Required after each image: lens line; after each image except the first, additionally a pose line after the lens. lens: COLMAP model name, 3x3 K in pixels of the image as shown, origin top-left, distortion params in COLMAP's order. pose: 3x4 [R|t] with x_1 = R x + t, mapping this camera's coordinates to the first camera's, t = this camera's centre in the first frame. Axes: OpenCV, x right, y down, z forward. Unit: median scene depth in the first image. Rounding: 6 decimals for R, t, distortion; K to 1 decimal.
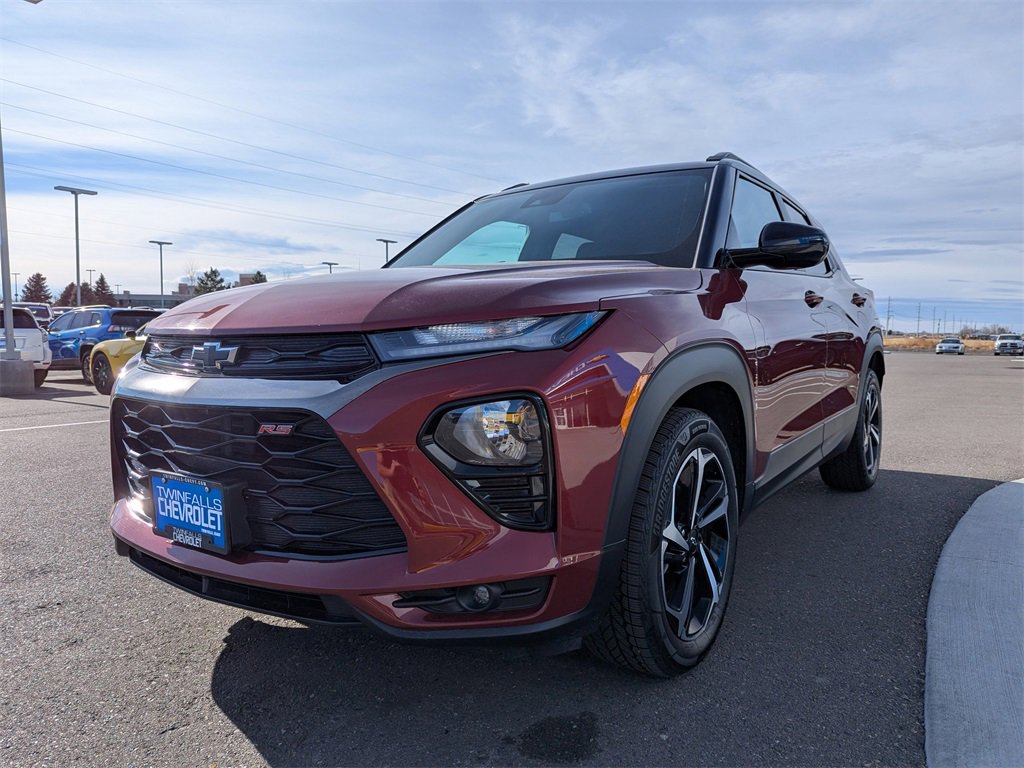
lens RADIAL K [[721.4, 0, 512.2], [0, 721.4, 380.7], [0, 0, 1]] dist [0.047738, -0.043142]
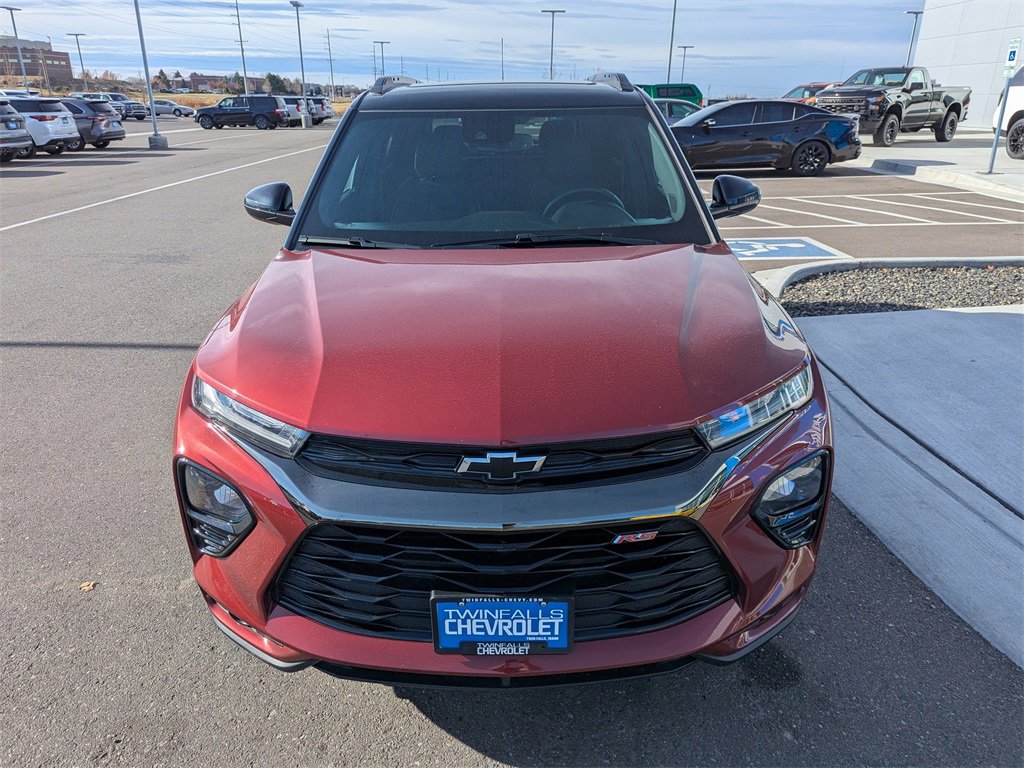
lens RADIAL K [[722.8, 0, 508.1], [0, 722.8, 374.9], [0, 0, 1]] dist [0.047567, -0.040387]
pose [[0.817815, -0.211876, 0.535058, -0.798829], [0.042081, 0.949286, 0.311586, -0.390449], [-0.573940, -0.232304, 0.785256, 0.292434]]
